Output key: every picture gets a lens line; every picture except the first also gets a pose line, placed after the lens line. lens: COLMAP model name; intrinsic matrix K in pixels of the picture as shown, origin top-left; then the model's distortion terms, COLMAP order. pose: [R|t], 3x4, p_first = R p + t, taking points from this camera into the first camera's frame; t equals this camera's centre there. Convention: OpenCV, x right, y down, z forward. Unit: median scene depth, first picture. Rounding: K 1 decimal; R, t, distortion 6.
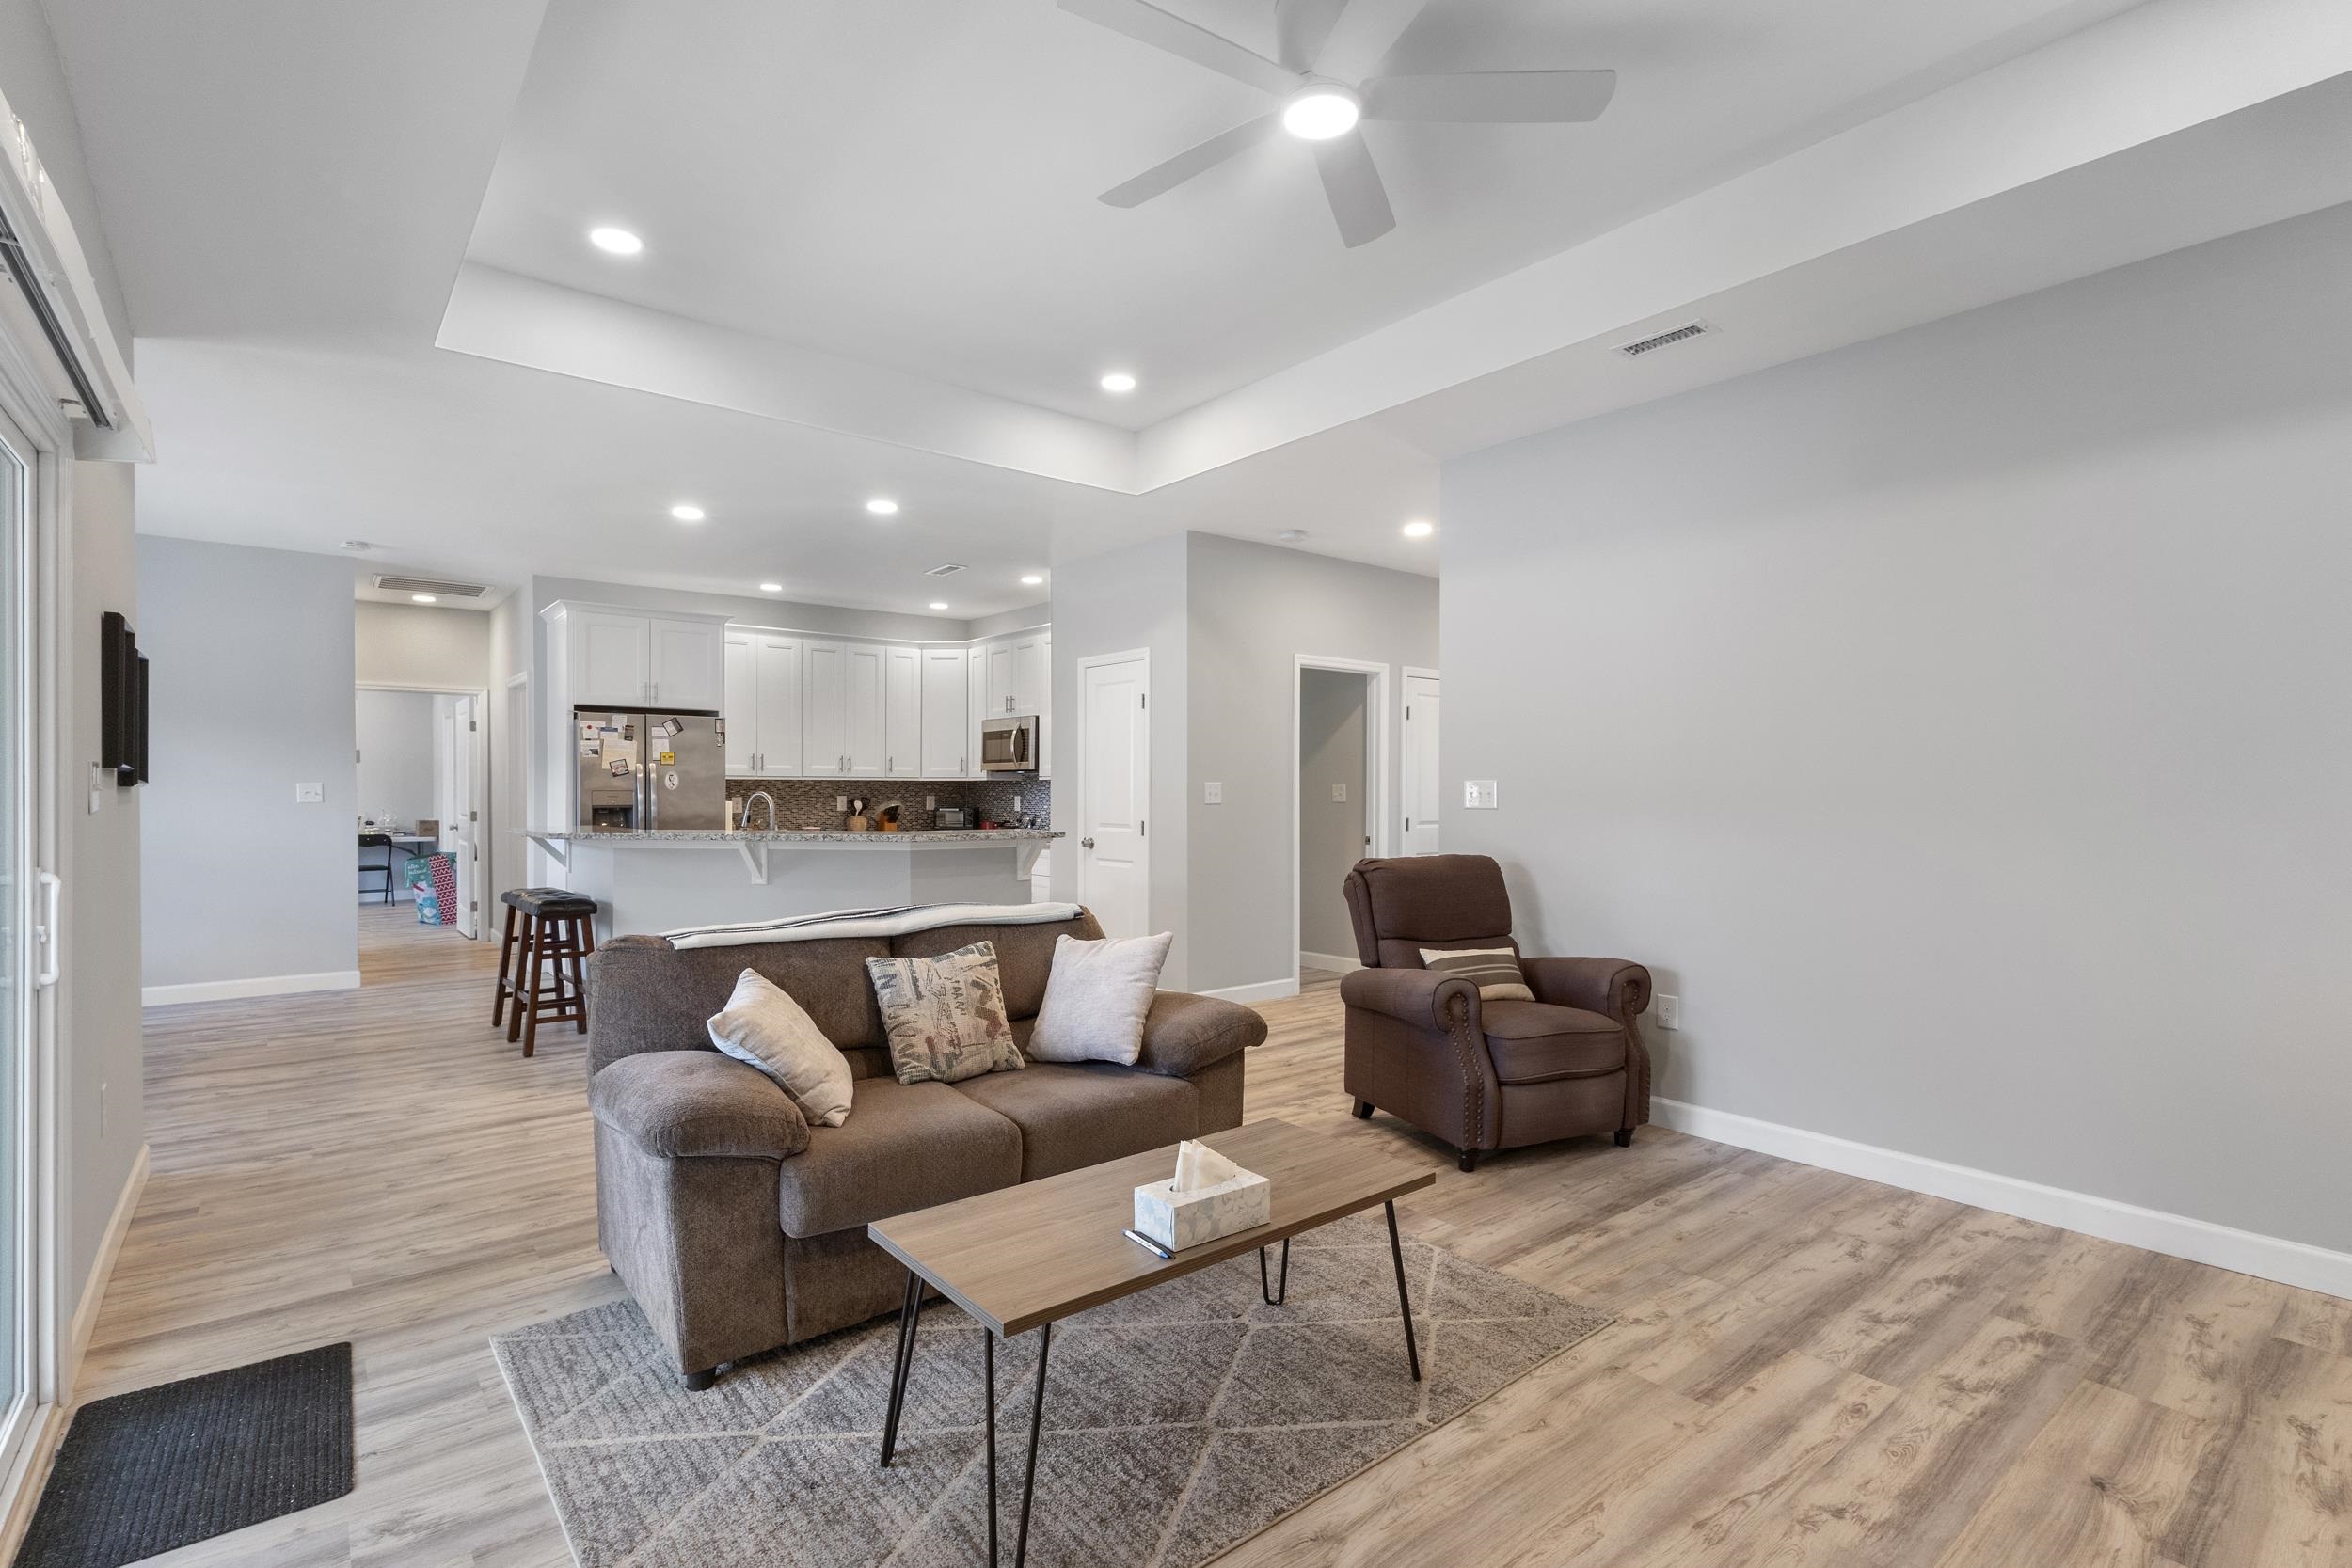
lens RADIAL K [[1085.0, 0, 1171.0], [0, 1085.0, 791.3], [0, 0, 1]] dist [0.003353, 0.000722]
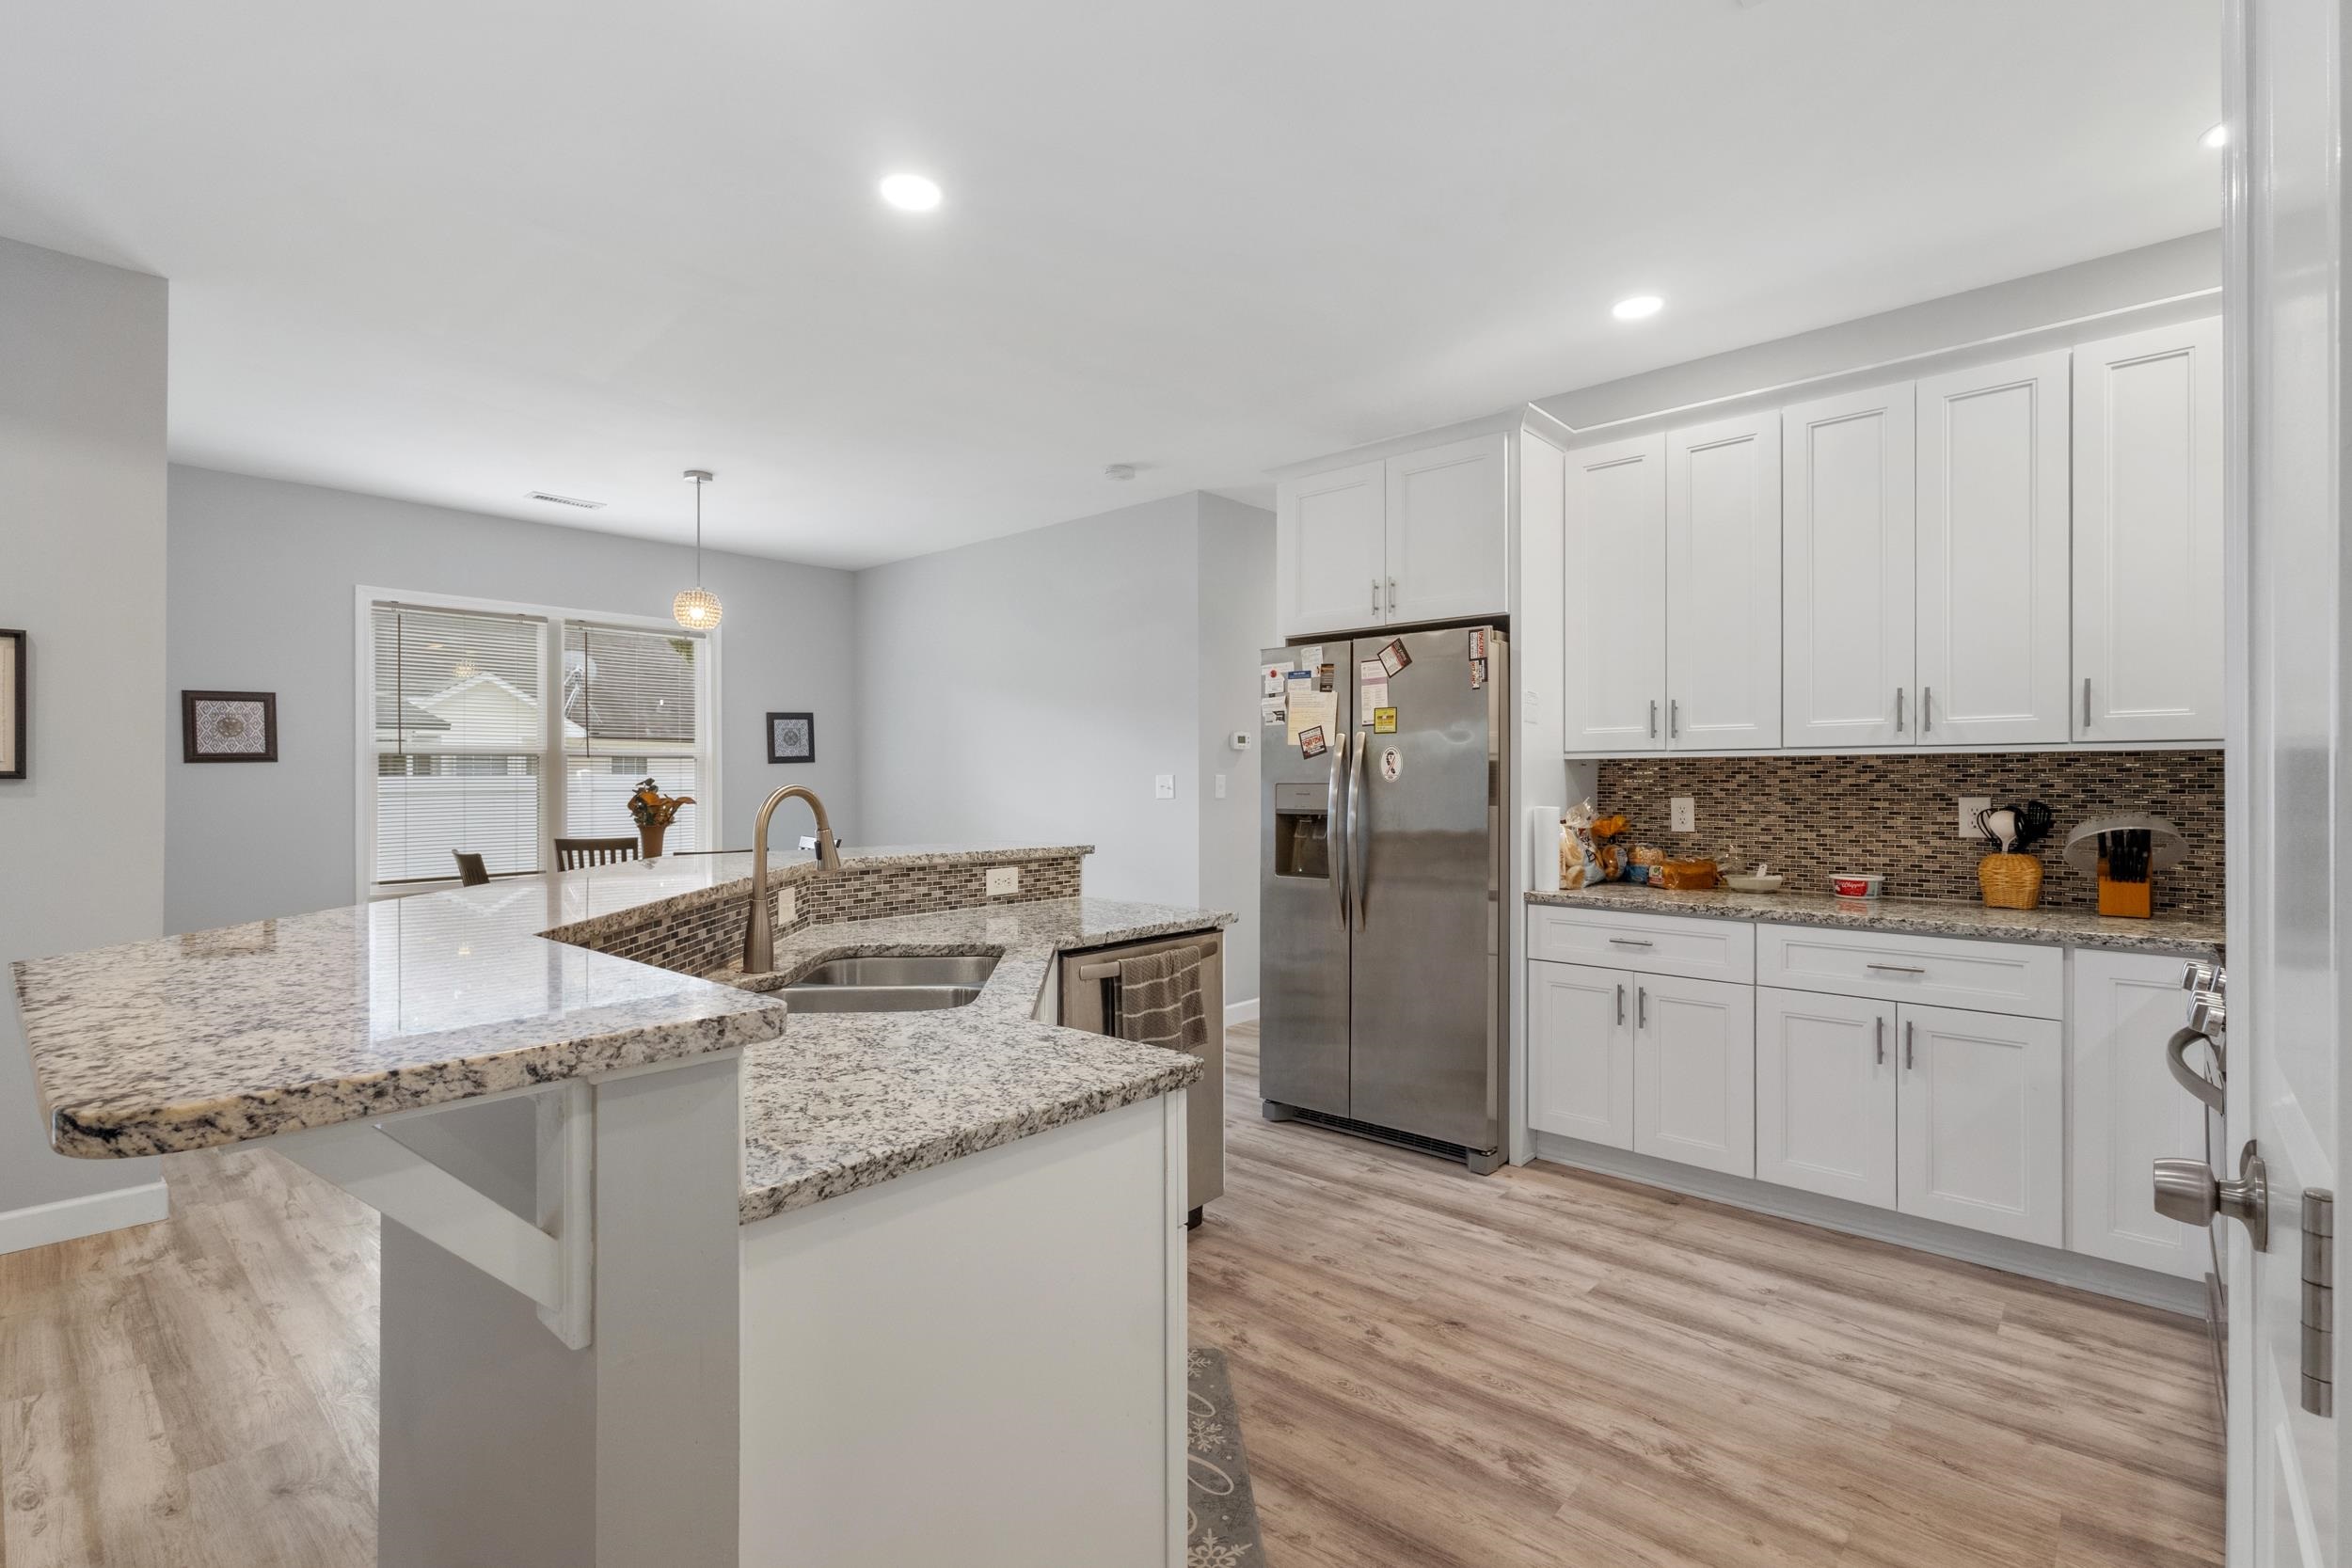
lens RADIAL K [[1085.0, 0, 1168.7], [0, 1085.0, 782.1], [0, 0, 1]] dist [0.003353, 0.000722]
pose [[0.150259, -0.002688, -0.988643, 0.023177], [-0.000993, 0.999995, -0.002870, 0.000327], [0.988646, 0.001413, 0.150255, 0.694915]]
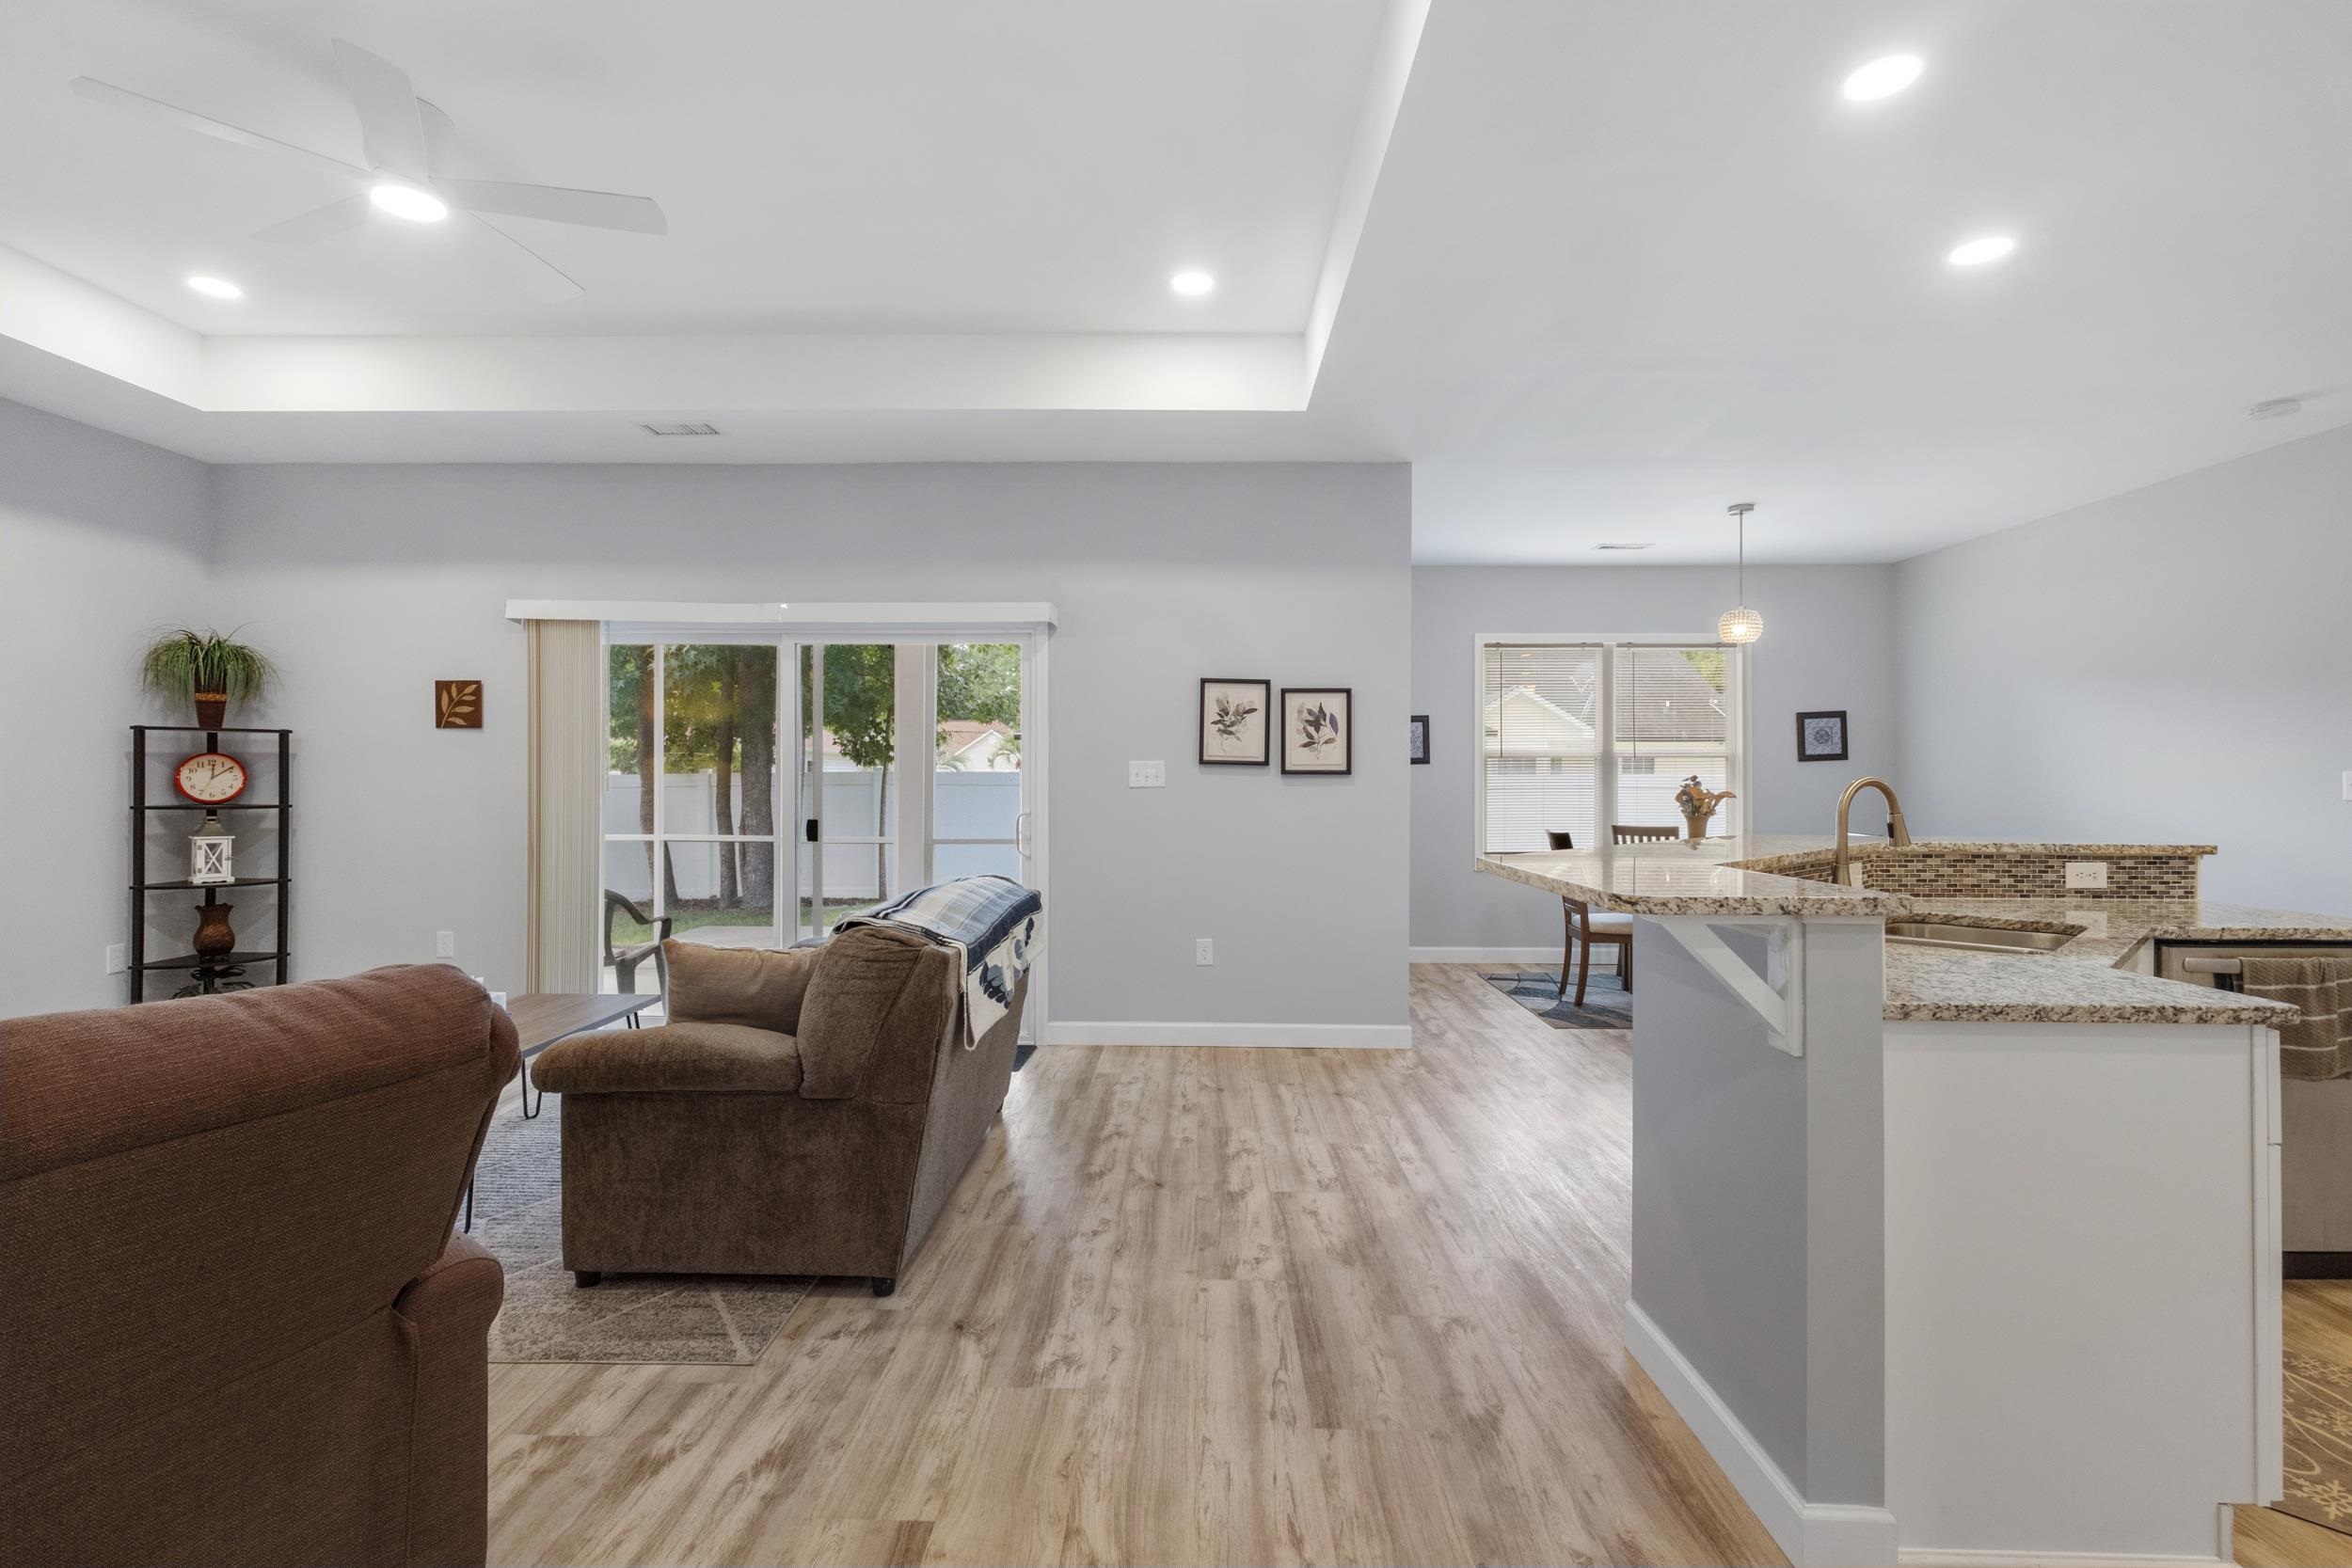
lens RADIAL K [[1085.0, 0, 1165.3], [0, 1085.0, 775.0], [0, 0, 1]] dist [0.003353, 0.000722]
pose [[-0.651417, -0.008166, -0.758676, 0.145022], [-0.006267, 0.999966, -0.005382, 0.002731], [0.758694, 0.001249, -0.651446, 0.698091]]
